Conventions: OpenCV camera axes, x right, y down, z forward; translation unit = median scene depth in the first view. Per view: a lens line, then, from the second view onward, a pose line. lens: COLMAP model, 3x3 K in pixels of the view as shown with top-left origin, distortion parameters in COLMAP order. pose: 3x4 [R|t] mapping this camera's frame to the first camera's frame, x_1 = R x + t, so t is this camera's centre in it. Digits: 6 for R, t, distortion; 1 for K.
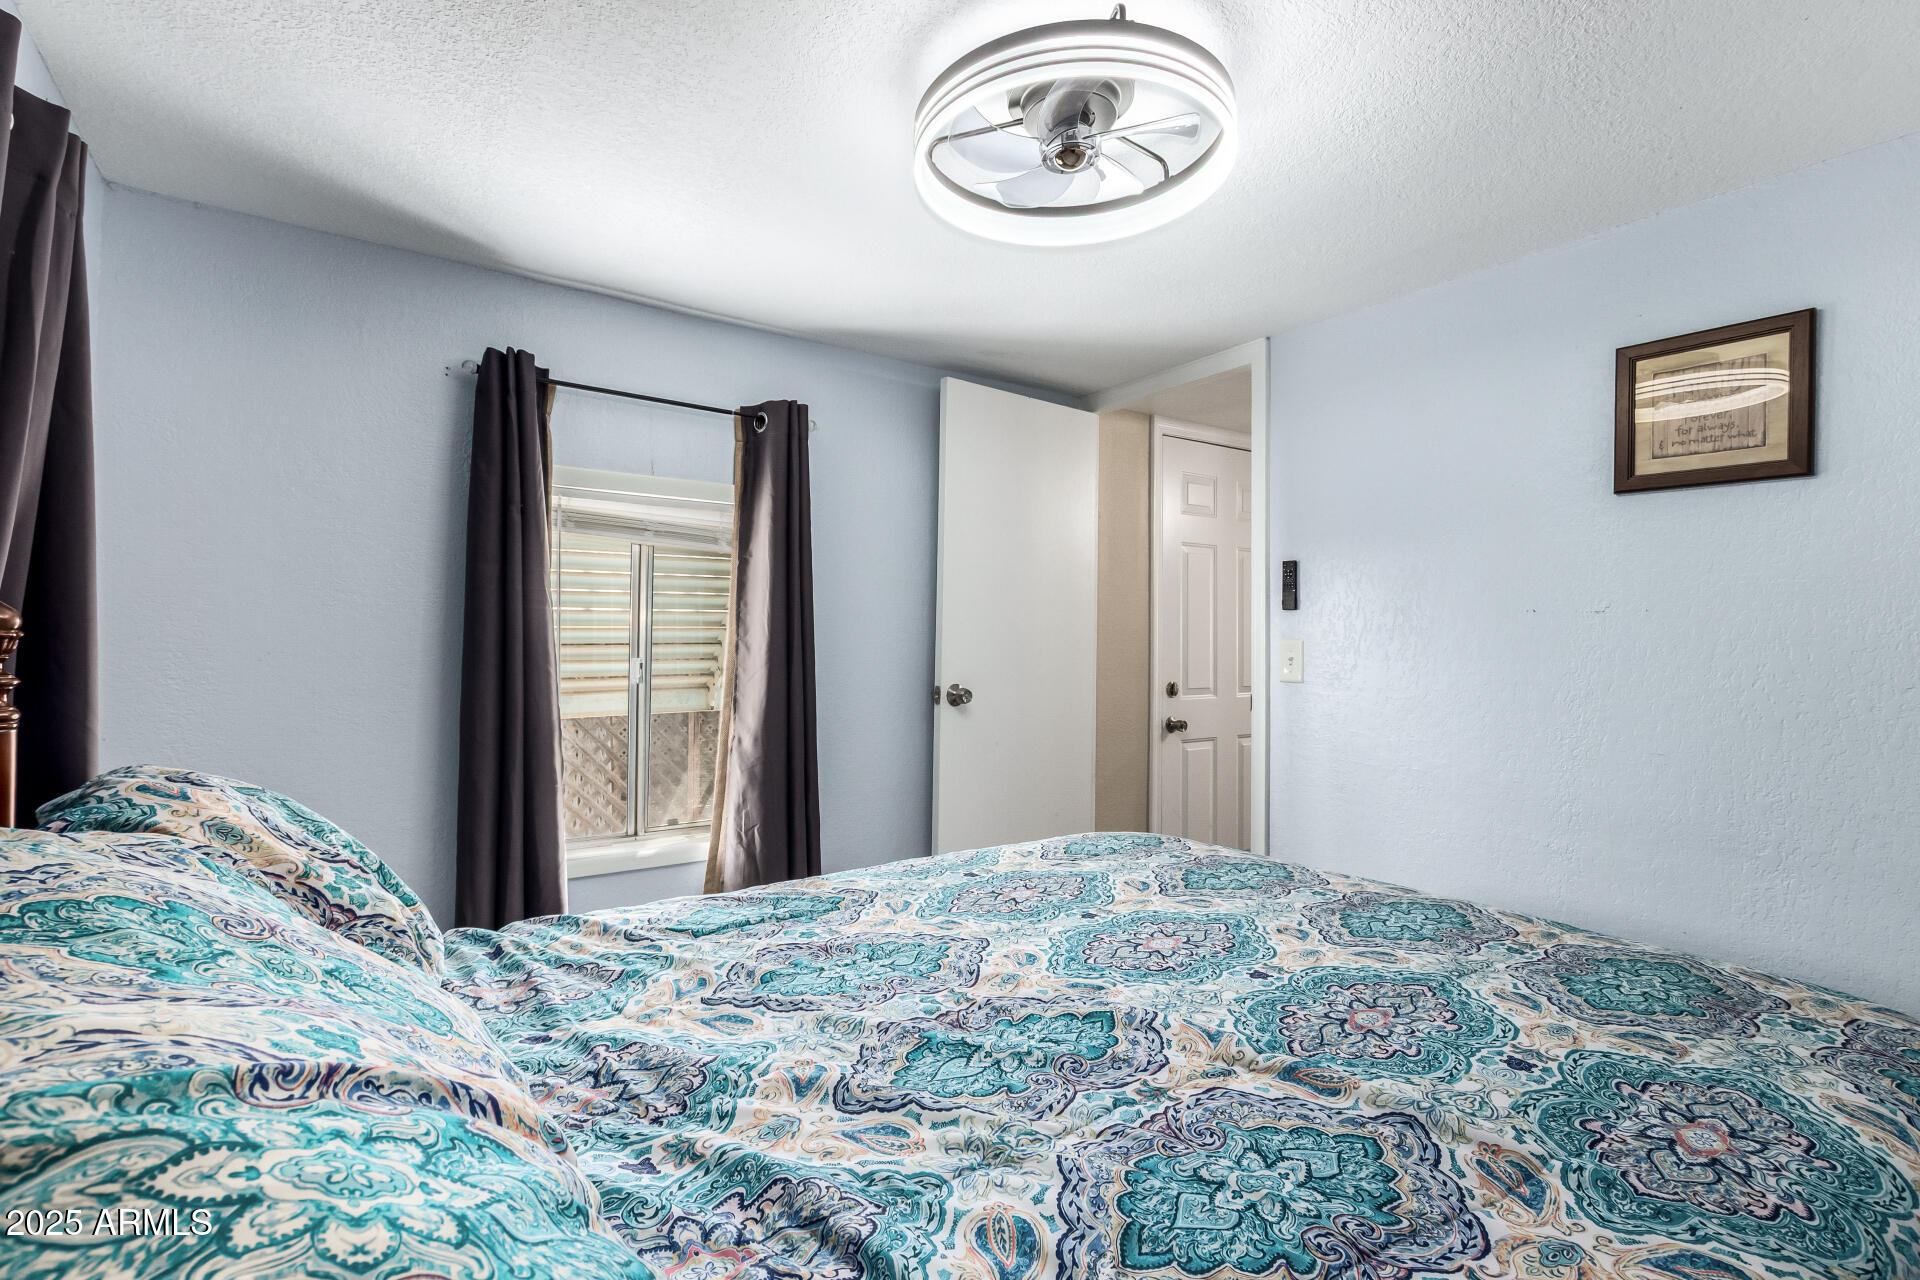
lens RADIAL K [[899.4, 0, 945.4], [0, 899.4, 625.9], [0, 0, 1]] dist [-0.000866, -0.000171]
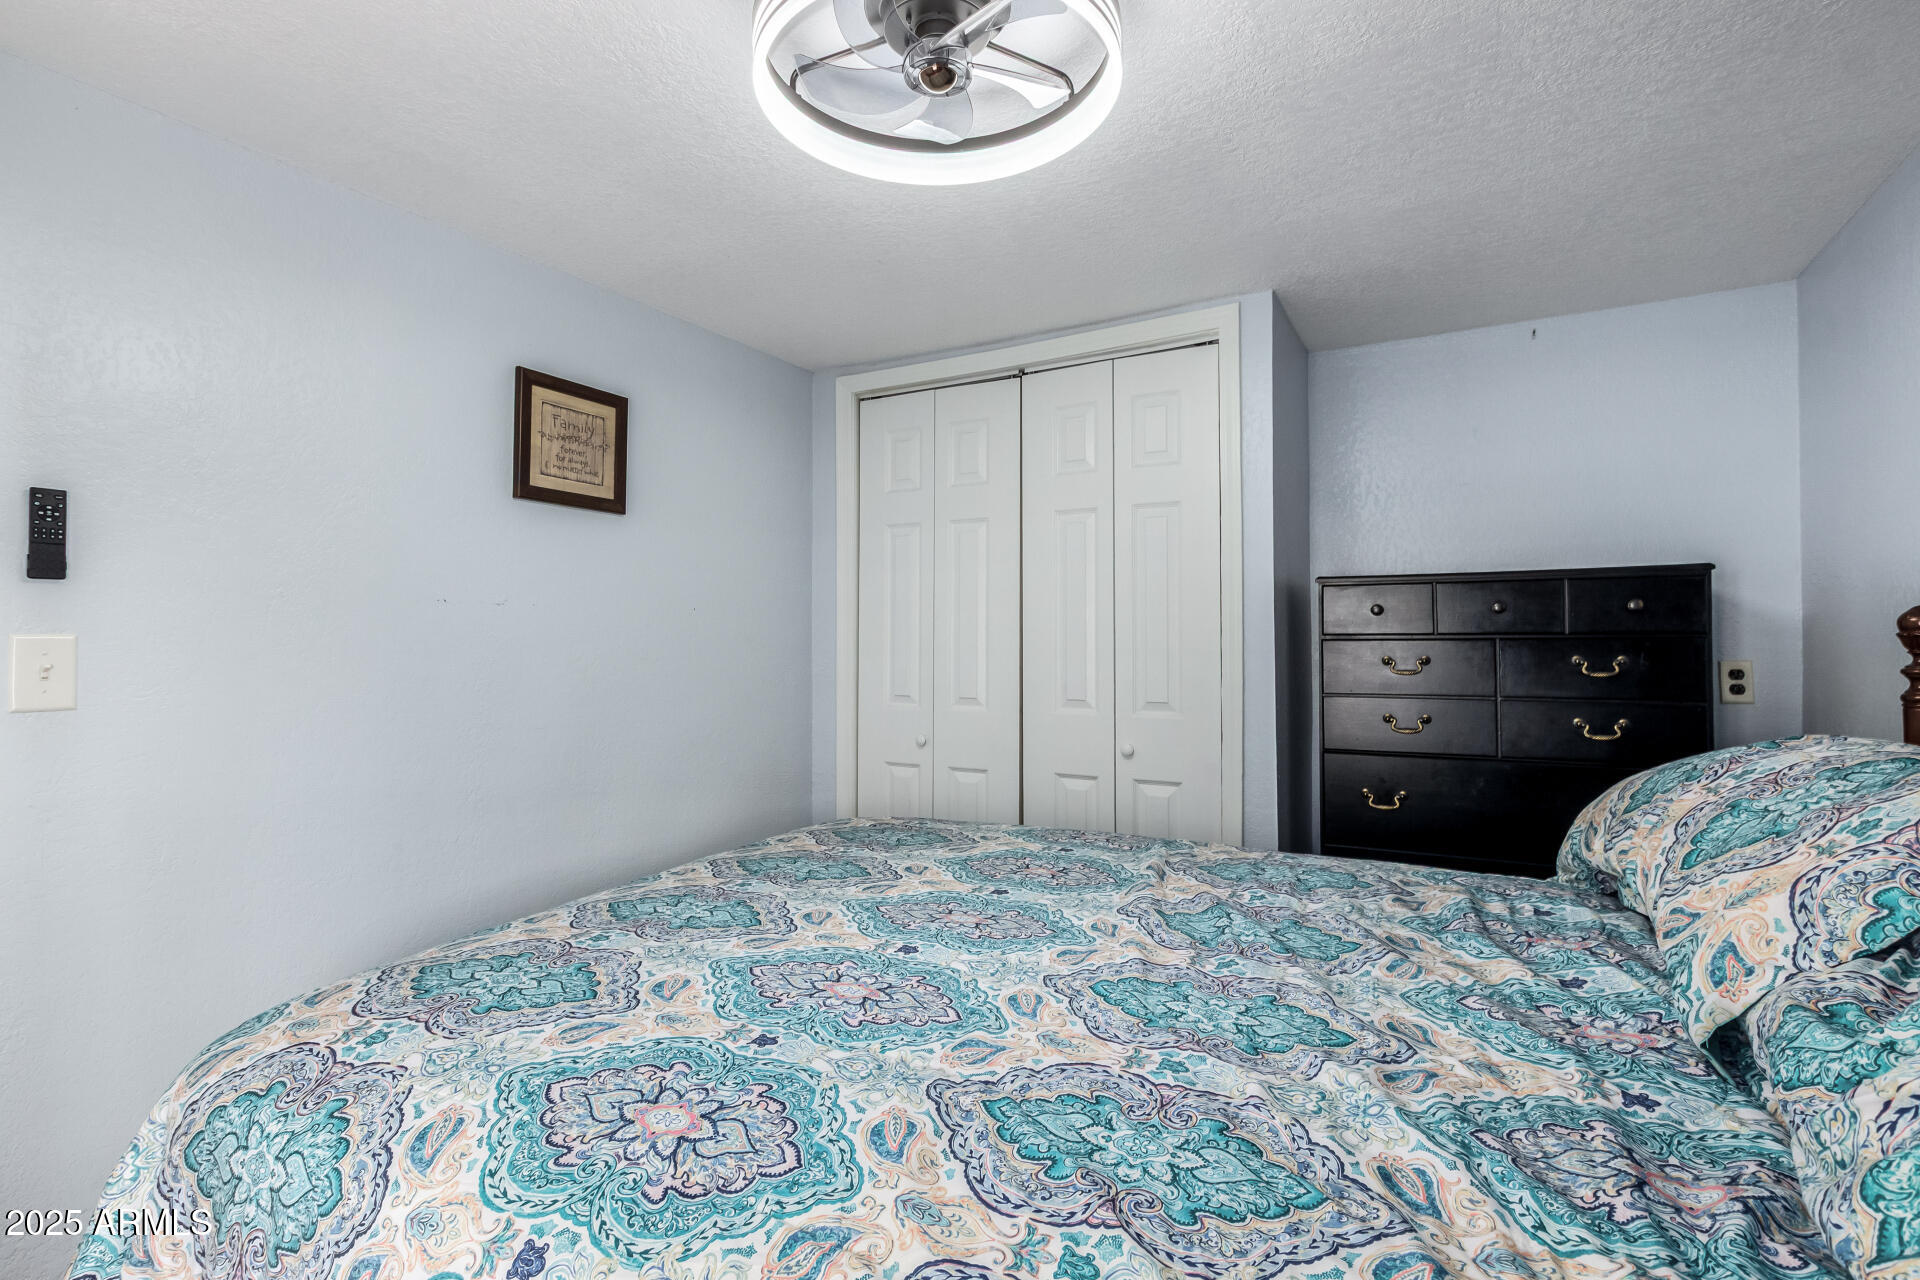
lens RADIAL K [[899.4, 0, 945.4], [0, 899.4, 625.9], [0, 0, 1]] dist [-0.000866, -0.000171]
pose [[-0.428956, -0.003670, 0.903318, -0.540347], [-0.006954, 0.999976, 0.000761, 0.006544], [-0.903299, -0.005955, -0.428971, 1.133725]]
